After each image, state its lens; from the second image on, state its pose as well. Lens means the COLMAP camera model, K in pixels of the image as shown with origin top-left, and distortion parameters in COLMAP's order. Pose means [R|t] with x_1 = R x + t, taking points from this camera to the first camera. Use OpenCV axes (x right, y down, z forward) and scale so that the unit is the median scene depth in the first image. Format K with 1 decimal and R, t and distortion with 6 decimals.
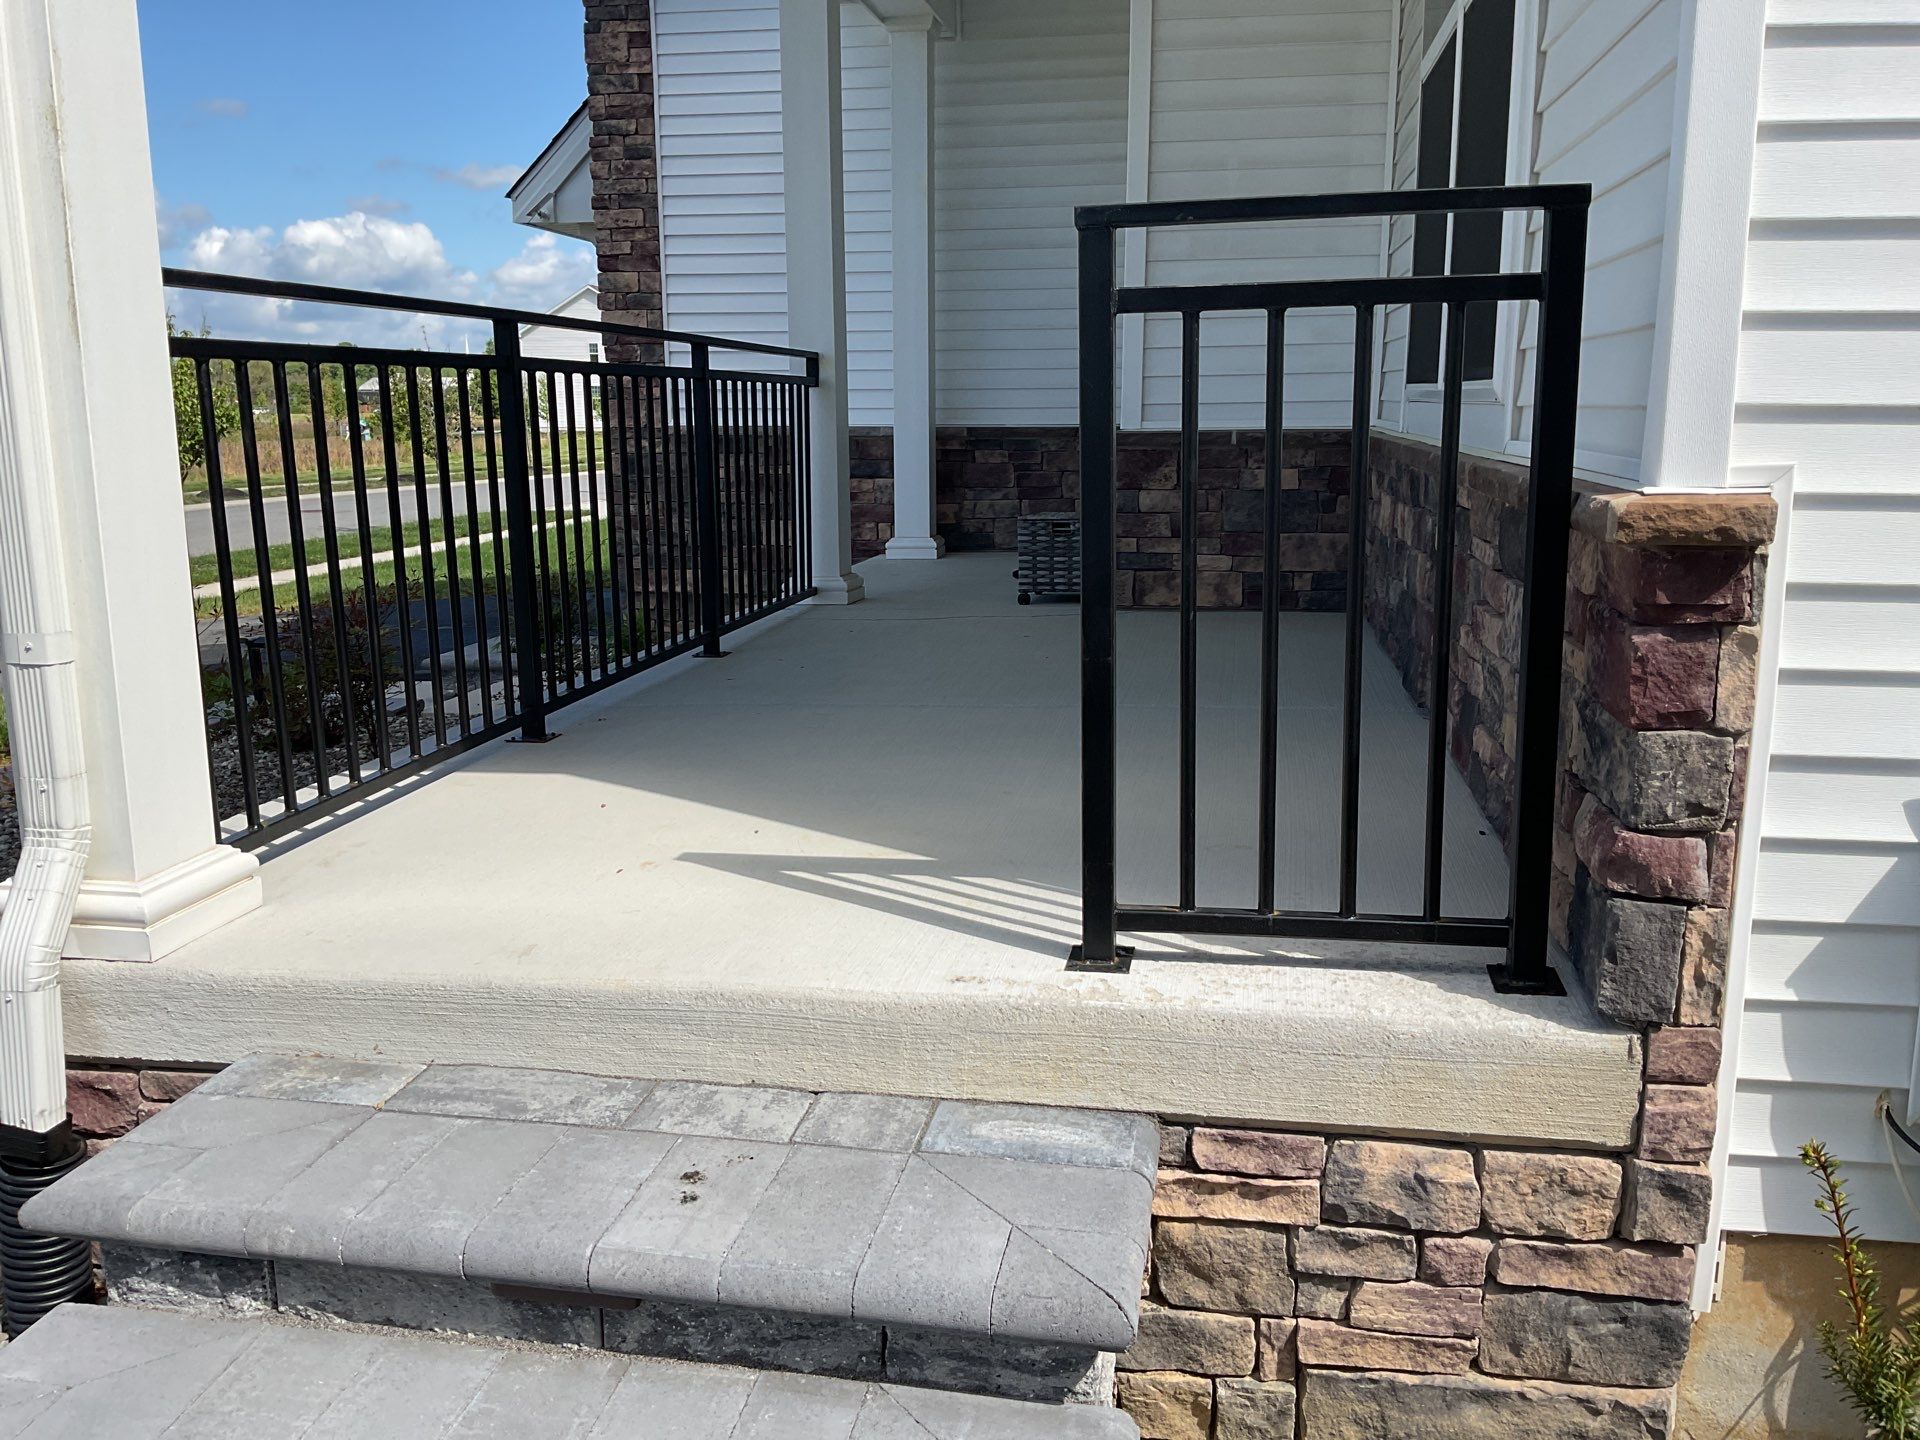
lens RADIAL K [[1593.8, 0, 964.0], [0, 1593.8, 721.1], [0, 0, 1]] dist [0.086901, -0.170517]
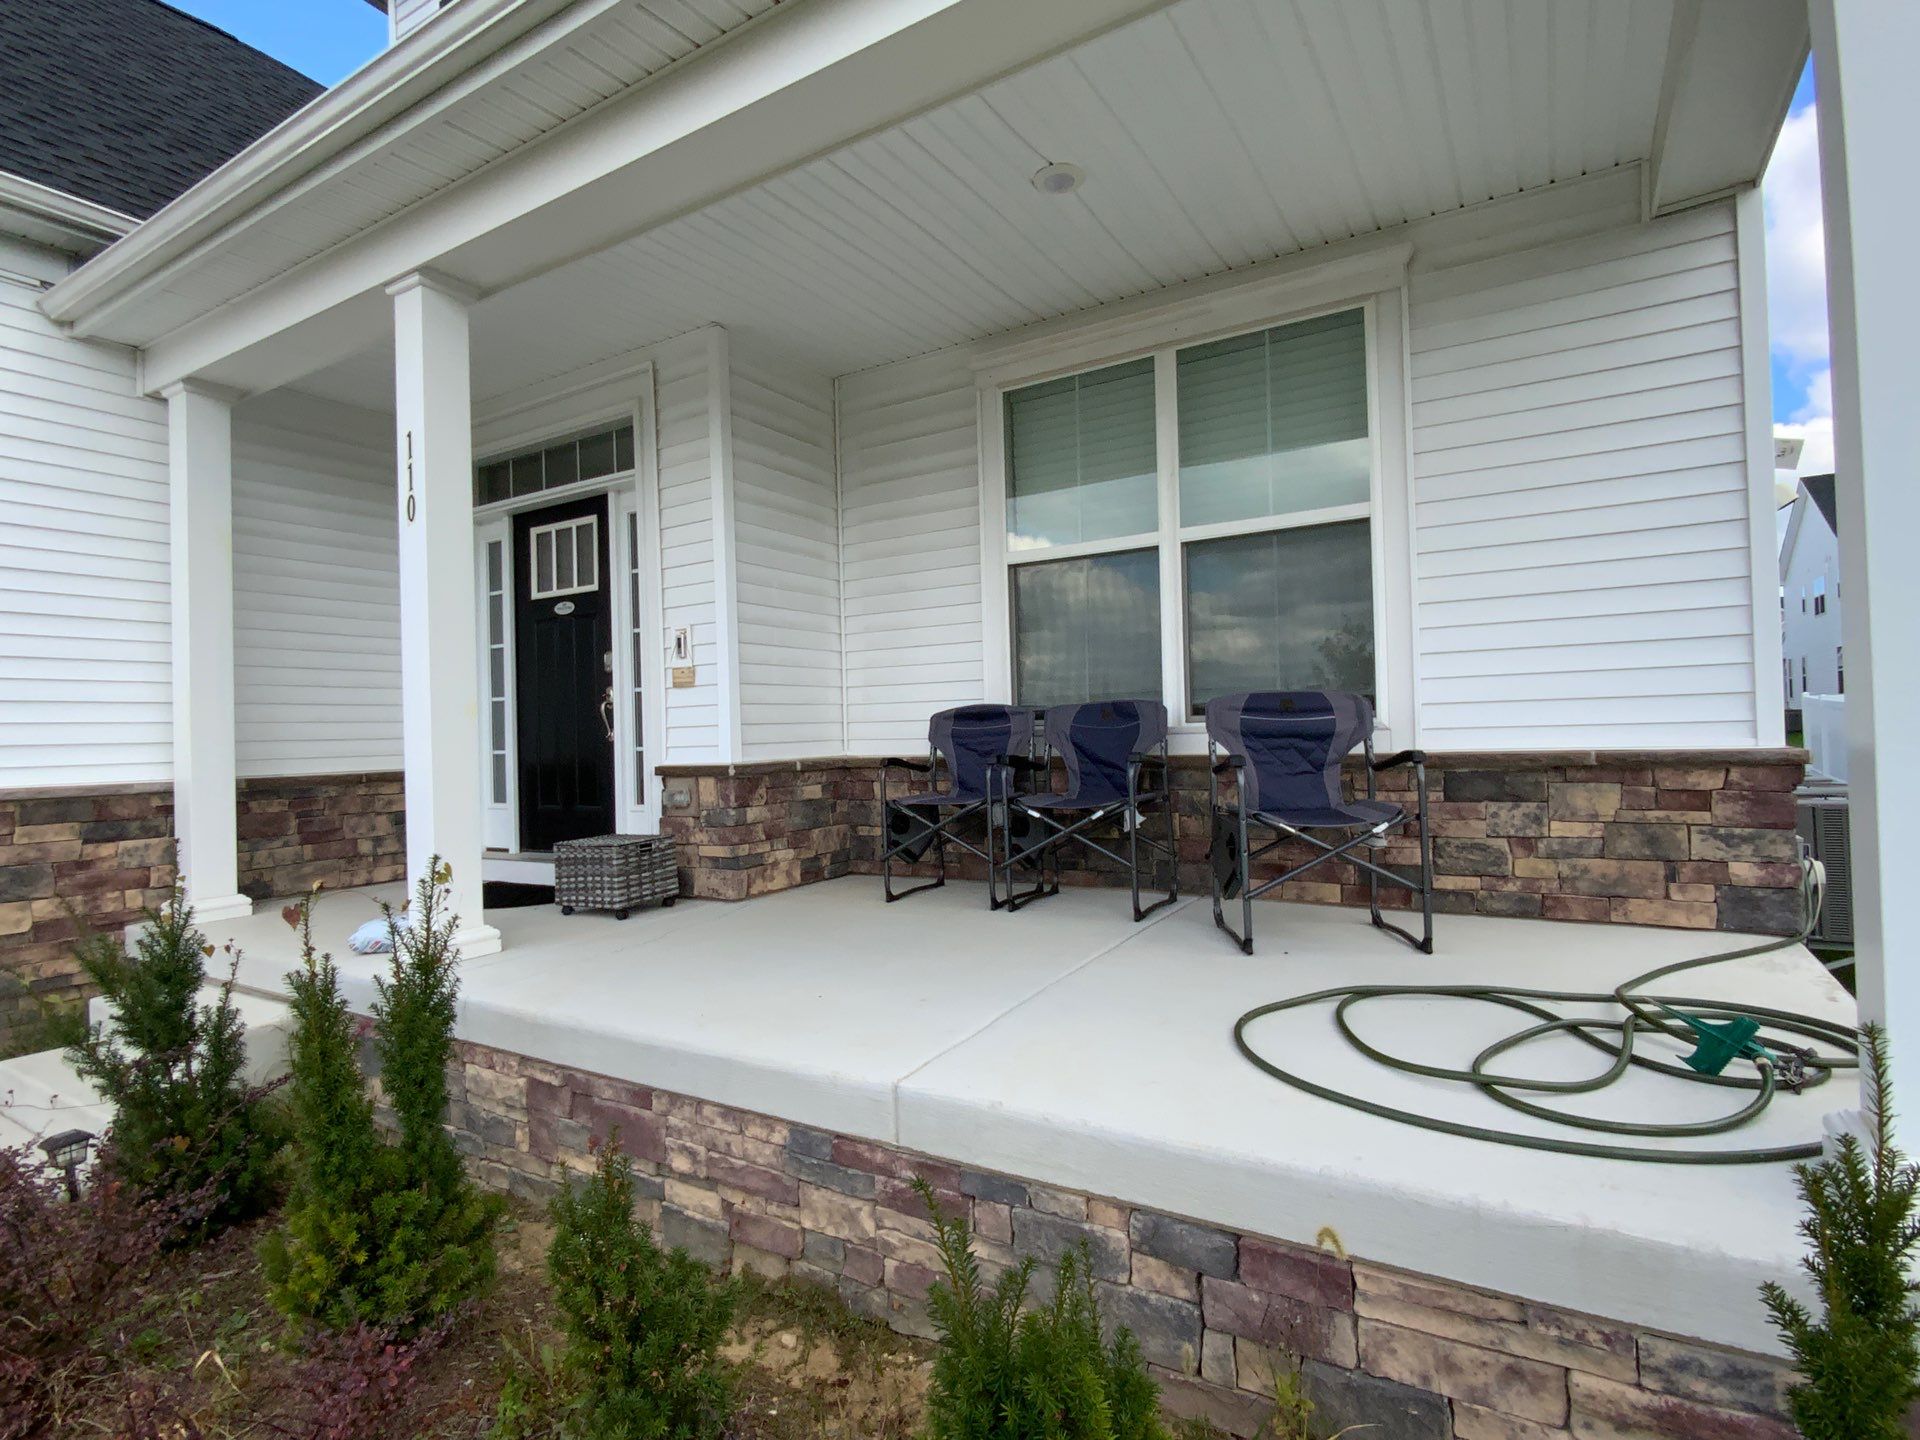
lens RADIAL K [[974.4, 0, 958.8], [0, 974.4, 723.3], [0, 0, 1]] dist [0.010857, -0.010064]
pose [[0.373537, 0.001739, 0.927614, -0.394036], [0.205792, 0.974924, -0.084697, -0.075677], [-0.904500, 0.222533, 0.363812, 0.373935]]
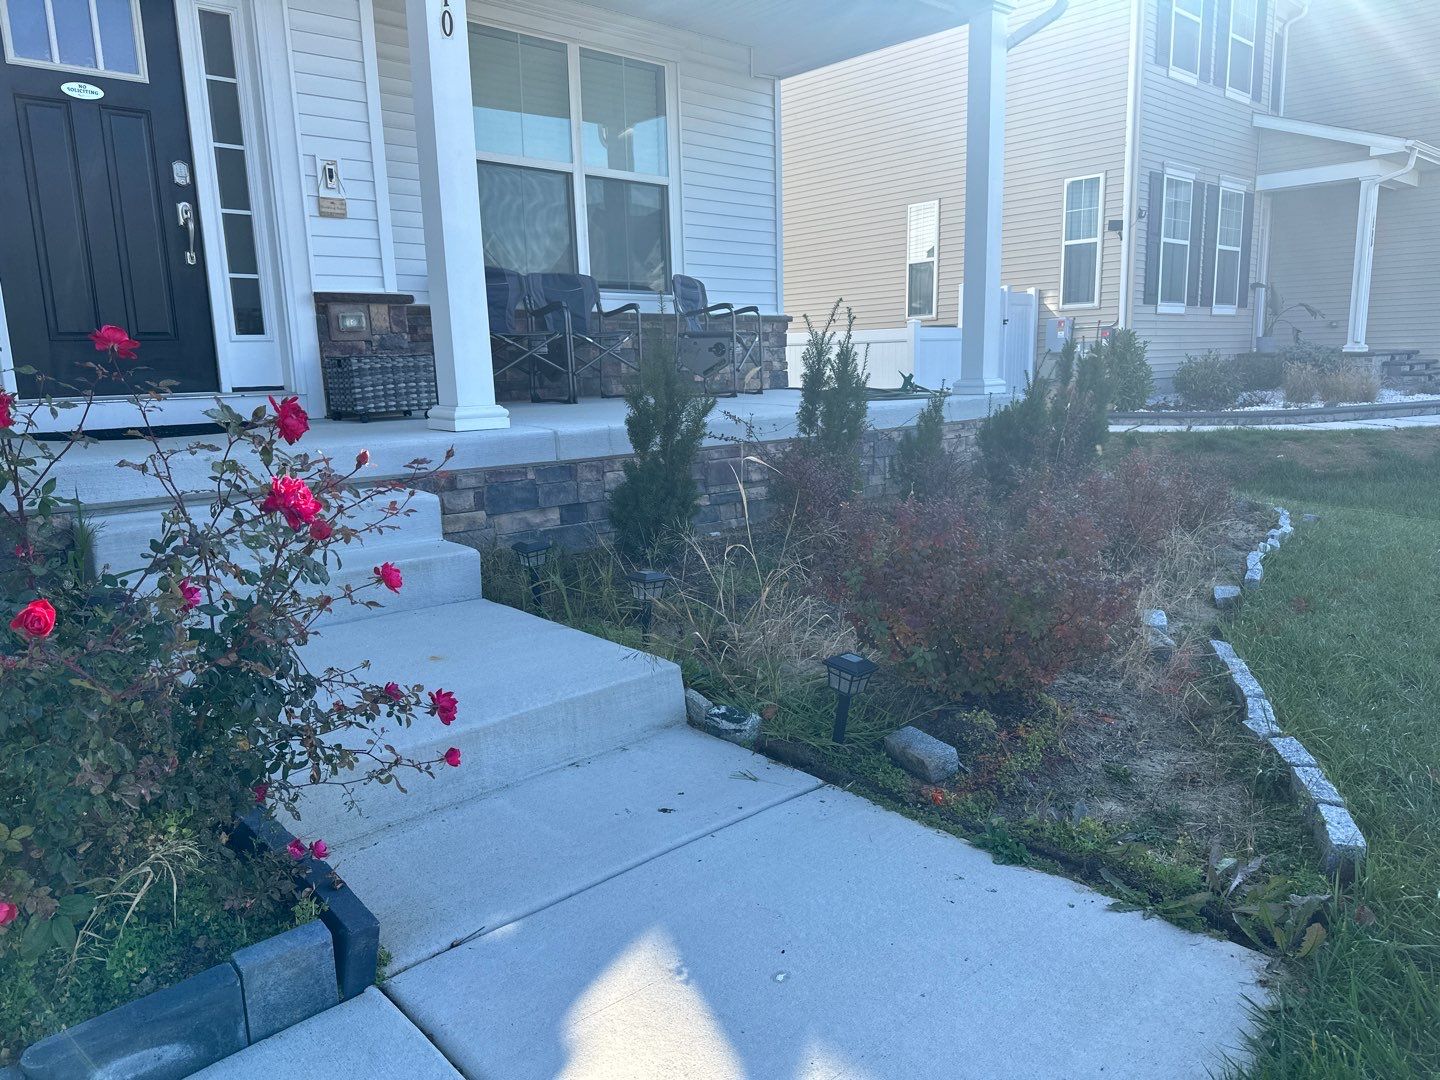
lens RADIAL K [[1025.2, 0, 726.3], [0, 1025.2, 554.9], [0, 0, 1]] dist [0.040314, -0.043663]
pose [[-0.793220, -0.088548, 0.602462, -0.527585], [0.145411, 0.933204, 0.328612, -0.158038], [-0.591318, 0.348266, -0.727360, 1.122037]]
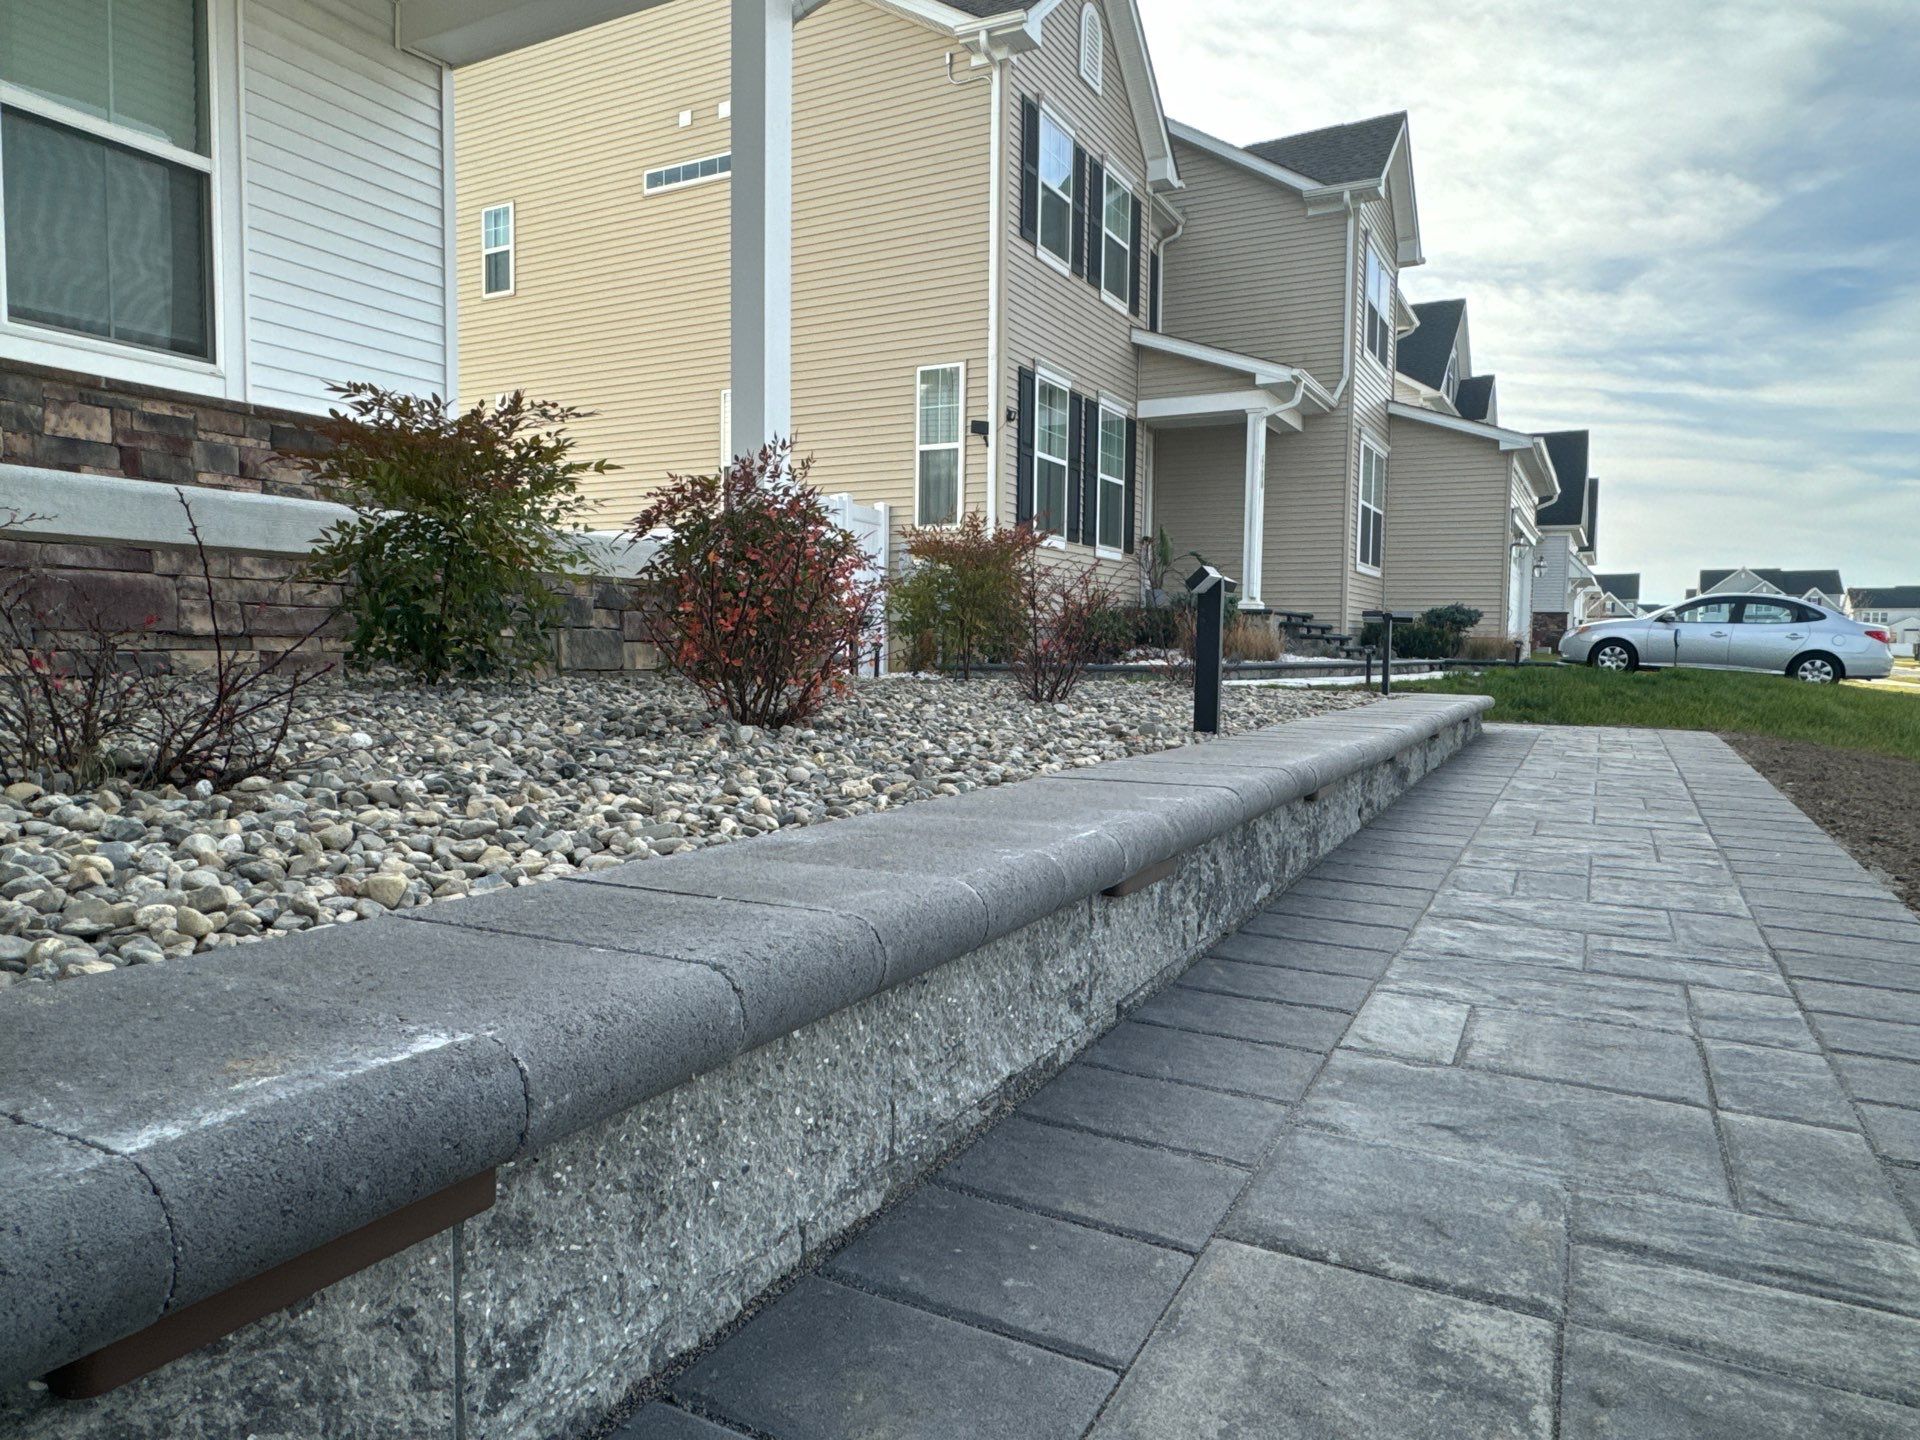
lens RADIAL K [[1220.9, 0, 952.4], [0, 1220.9, 727.7], [0, 0, 1]] dist [-0.003773, 0.004808]
pose [[-0.943894, -0.031590, 0.328733, -0.460414], [0.052586, 0.968337, 0.244044, -0.028632], [-0.326034, 0.247638, -0.912347, 0.865603]]
